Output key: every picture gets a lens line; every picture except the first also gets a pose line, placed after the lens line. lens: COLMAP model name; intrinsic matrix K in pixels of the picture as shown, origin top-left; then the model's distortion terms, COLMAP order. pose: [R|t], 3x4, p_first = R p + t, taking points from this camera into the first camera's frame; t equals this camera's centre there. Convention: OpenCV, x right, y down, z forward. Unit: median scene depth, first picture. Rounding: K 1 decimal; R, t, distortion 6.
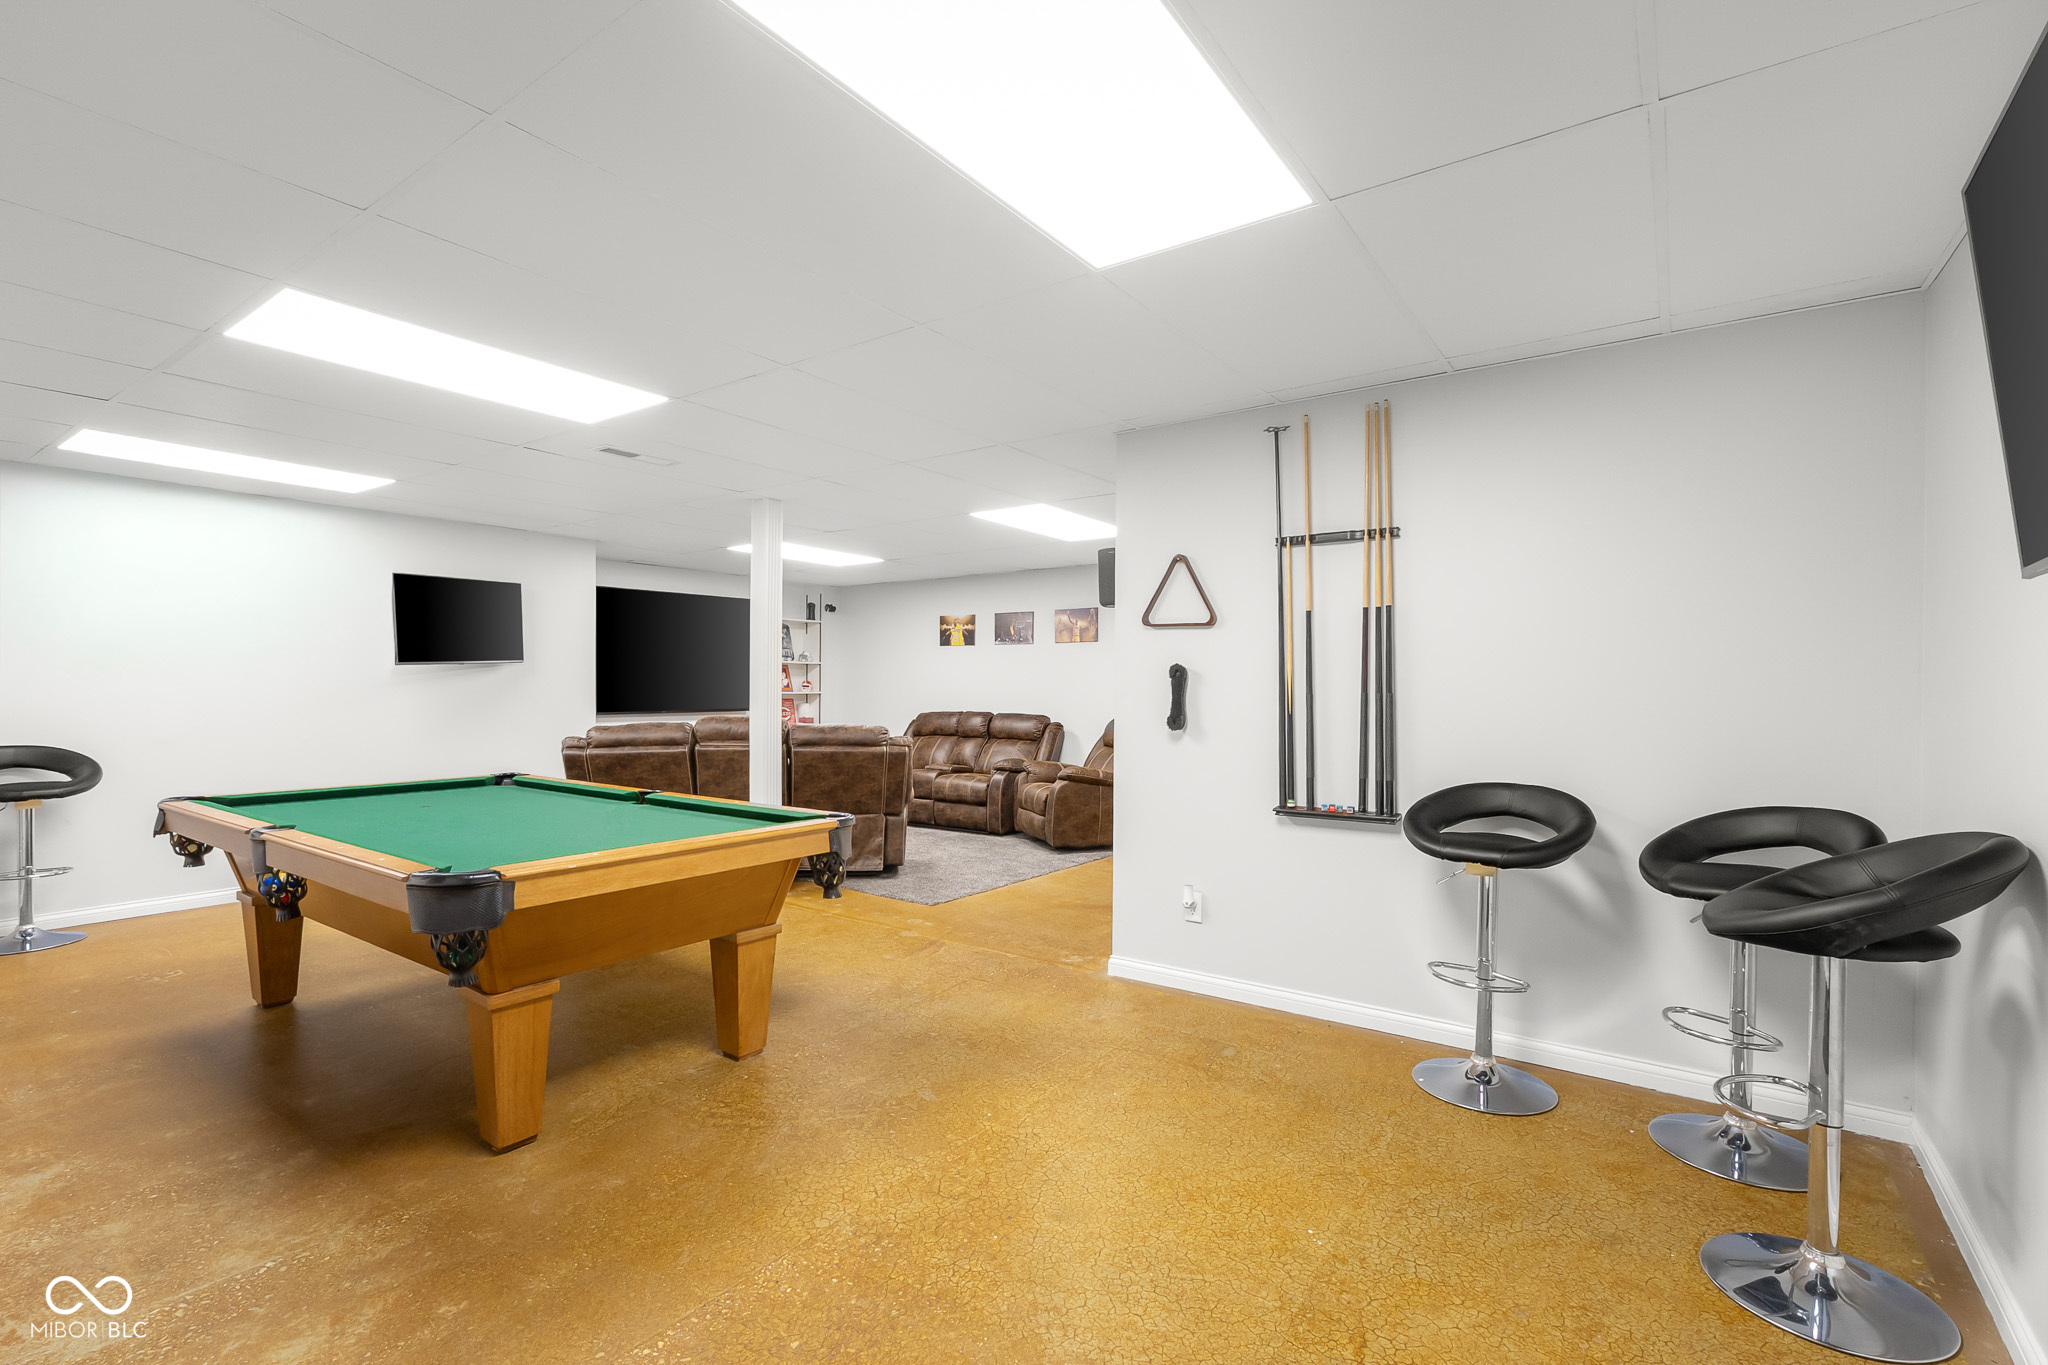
lens RADIAL K [[912.4, 0, 1016.7], [0, 912.4, 695.7], [0, 0, 1]] dist [-0.001683, 0.000072]
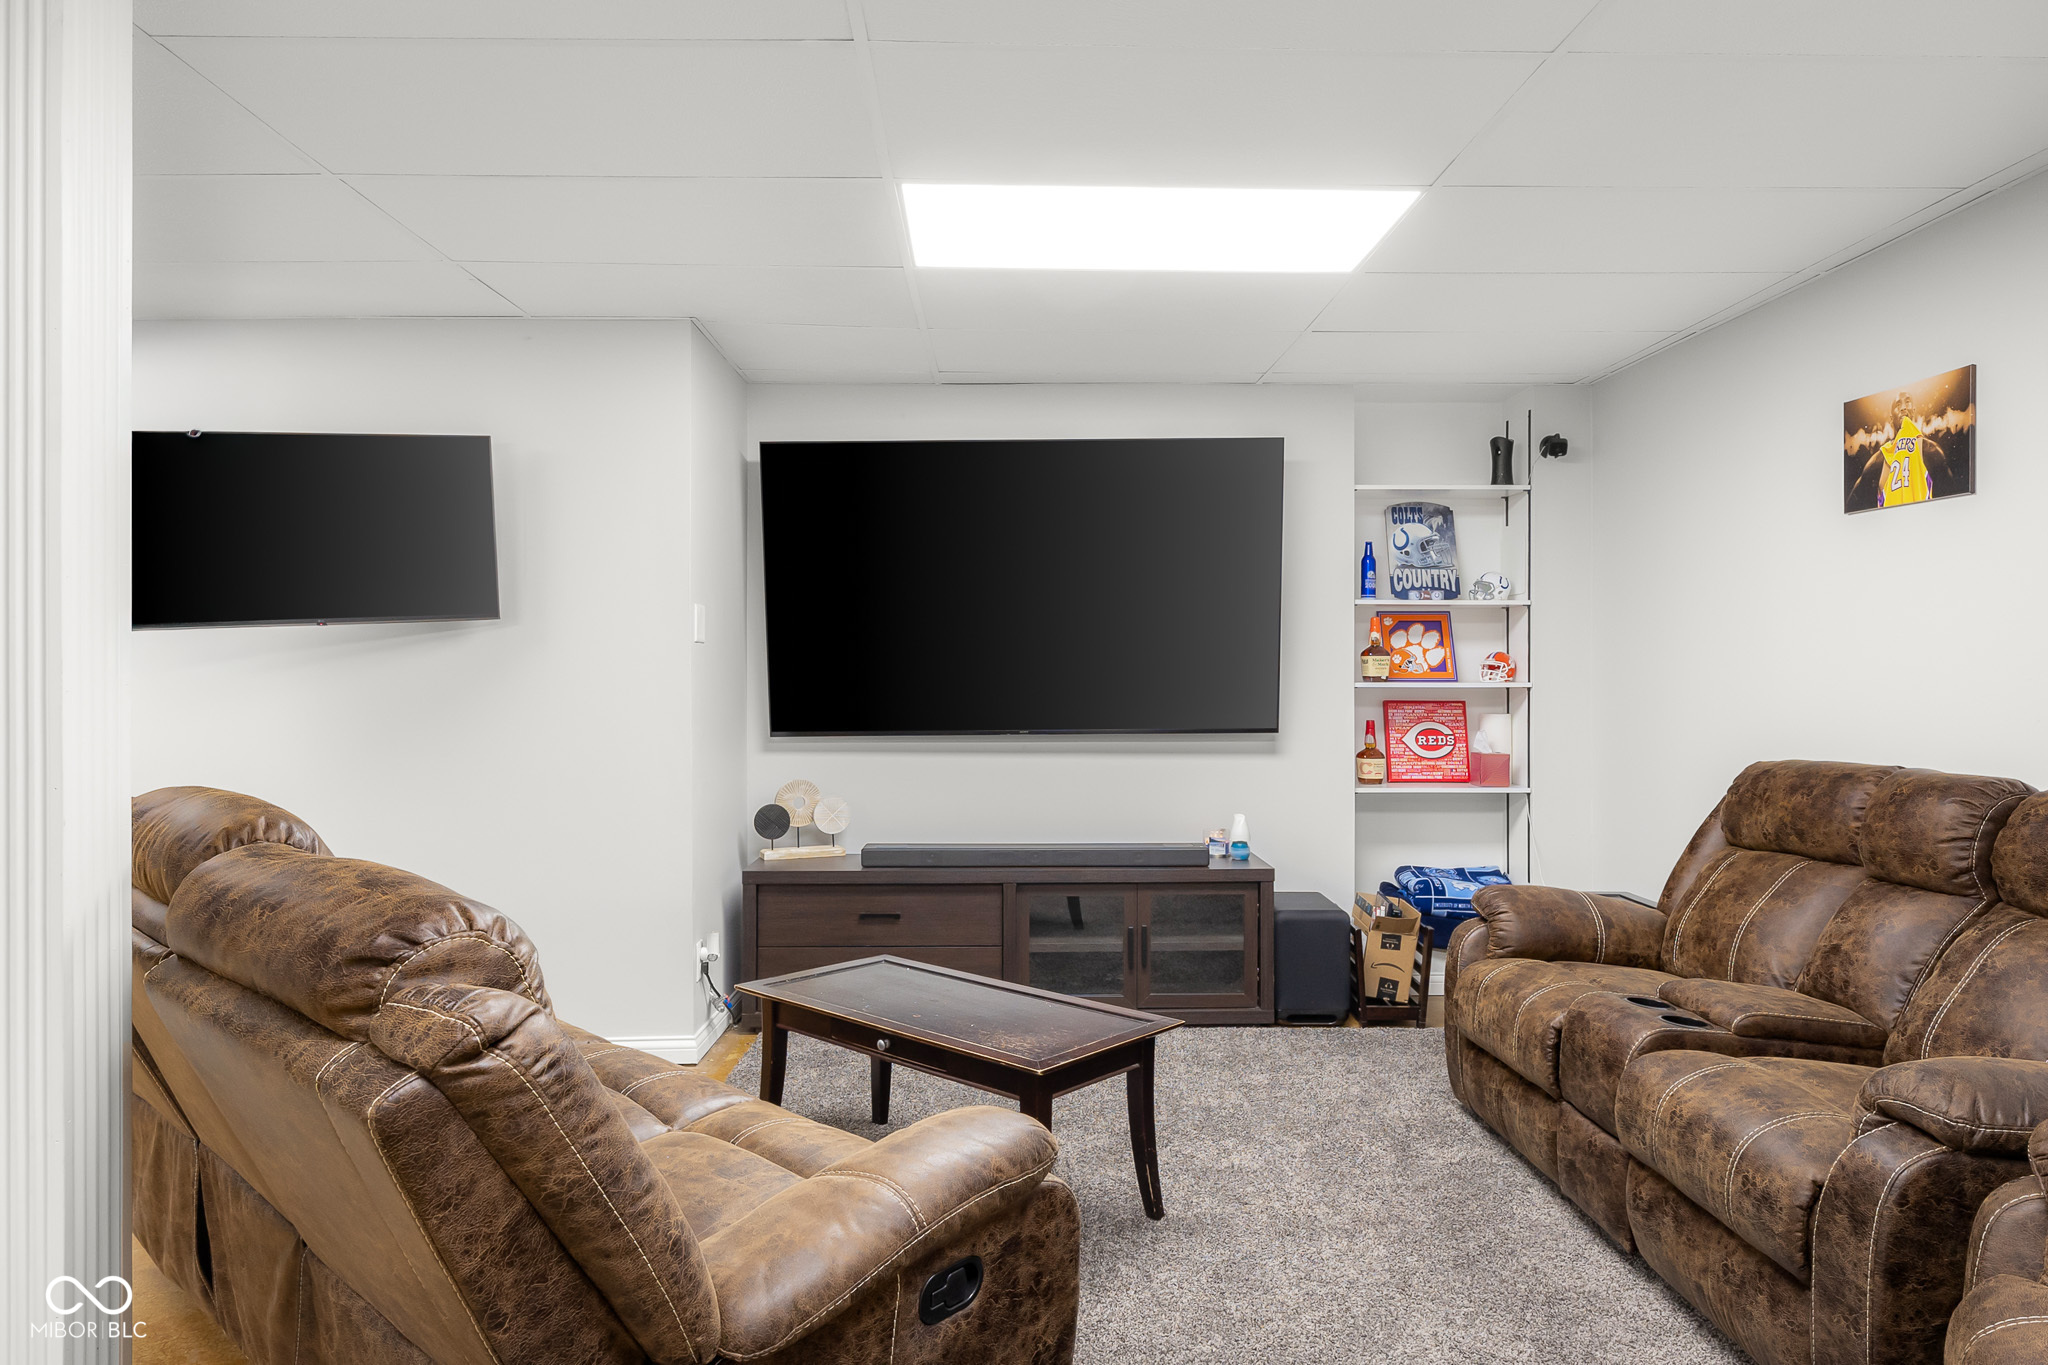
lens RADIAL K [[1279.7, 0, 1024.9], [0, 1279.7, 672.2], [0, 0, 1]] dist [0.005320, 0.003252]
pose [[0.620646, -0.004308, -0.784079, 0.063710], [-0.000427, 0.999983, -0.005833, -0.005753], [0.784091, 0.003955, 0.620633, 0.587970]]
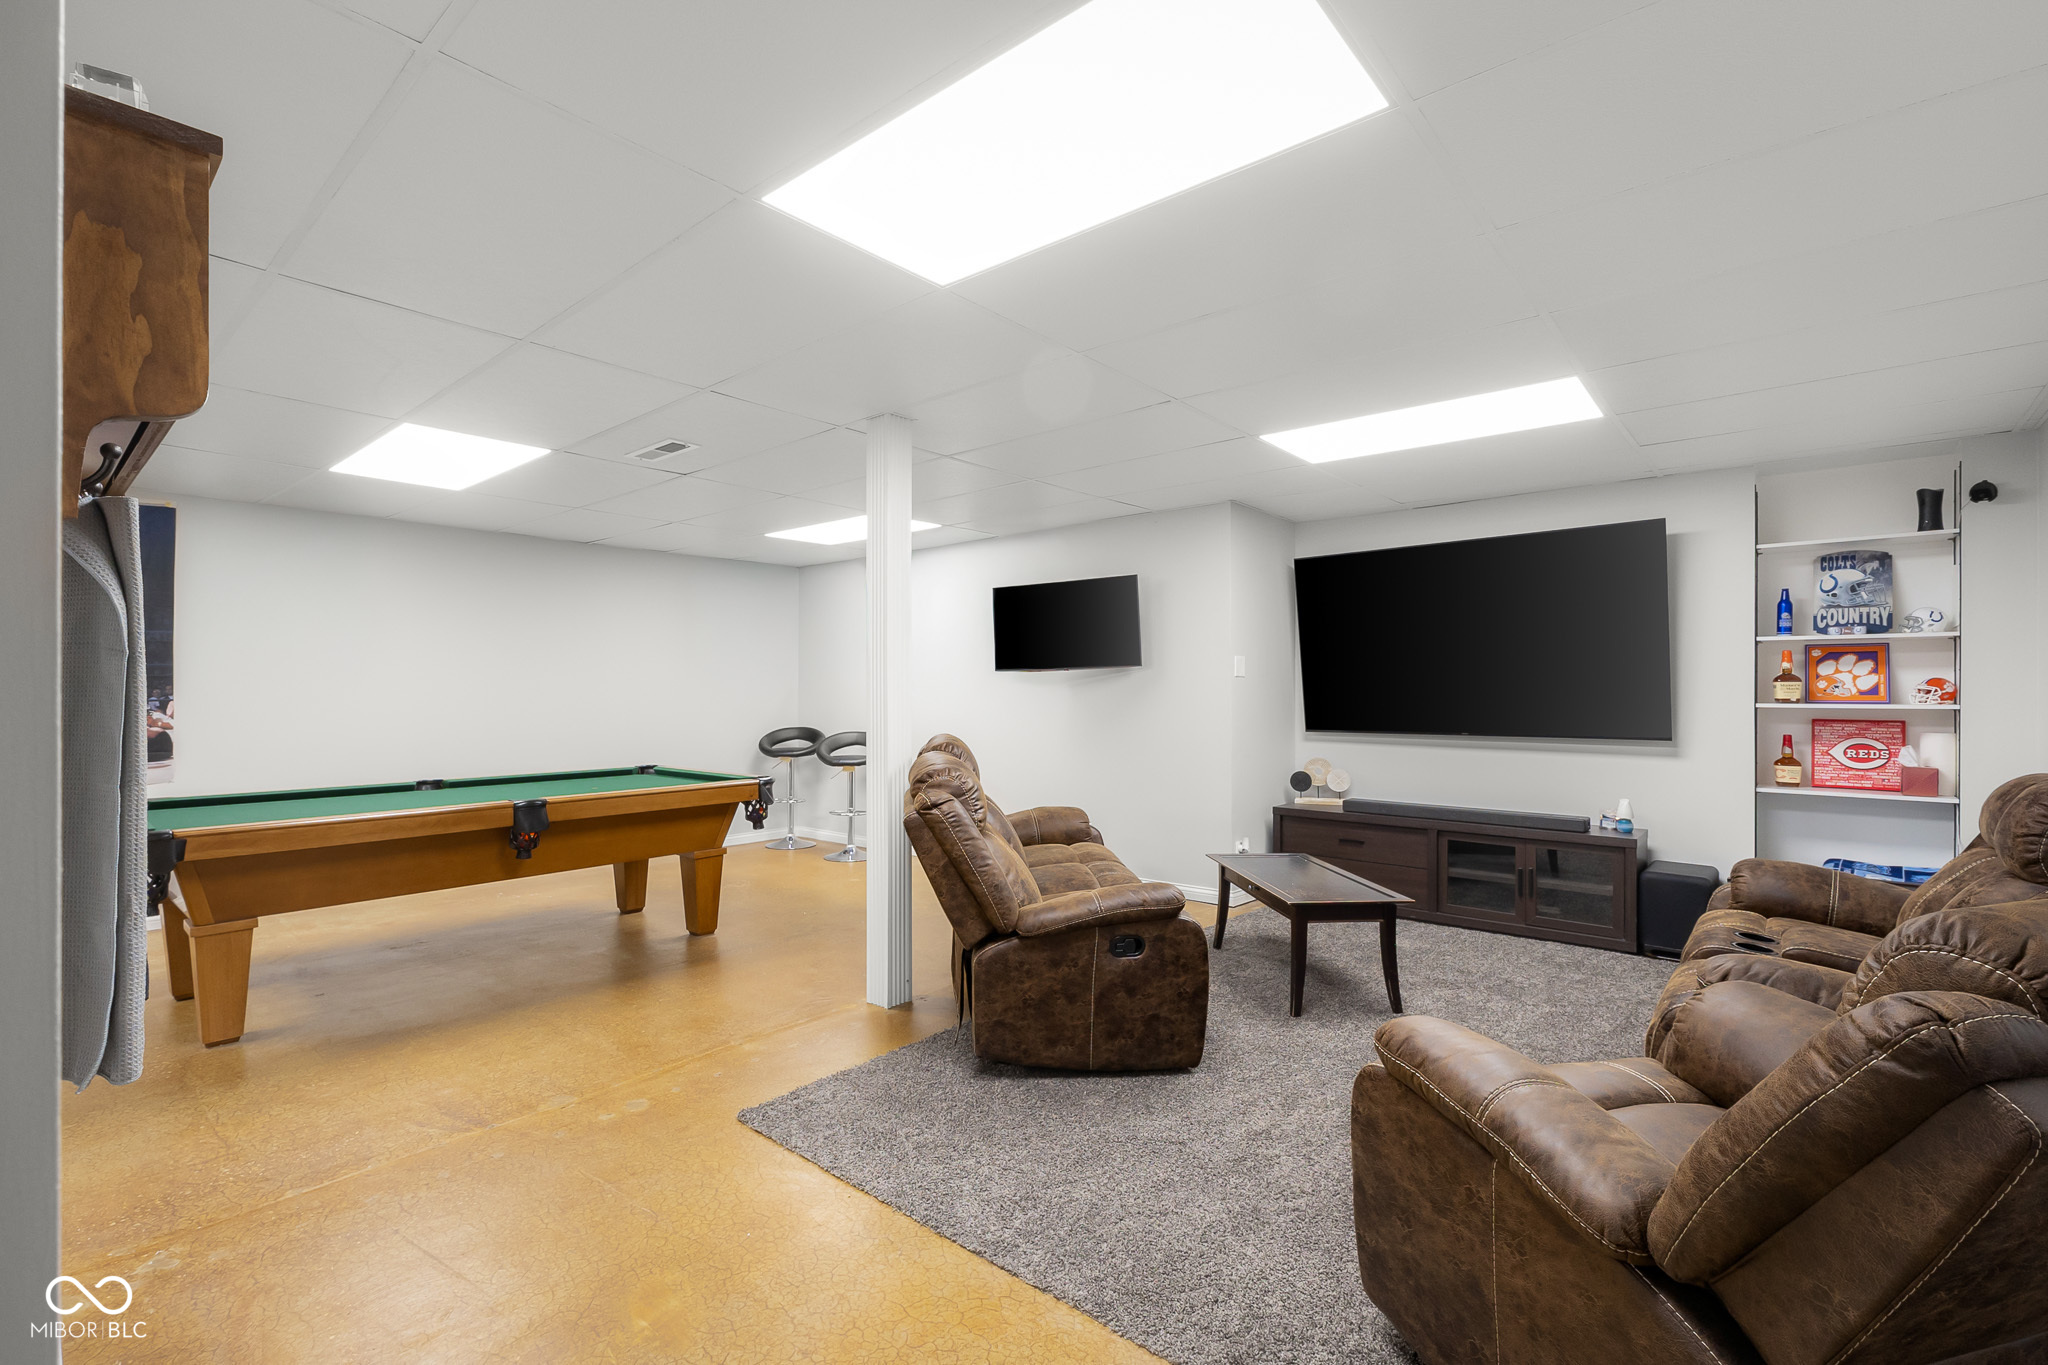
lens RADIAL K [[912.4, 0, 1016.7], [0, 912.4, 695.7], [0, 0, 1]] dist [-0.001683, 0.000072]
pose [[-0.069698, -0.000623, -0.997568, 0.238212], [-0.007873, 0.999969, -0.000075, -0.005526], [0.997537, 0.007848, -0.069700, 0.679713]]
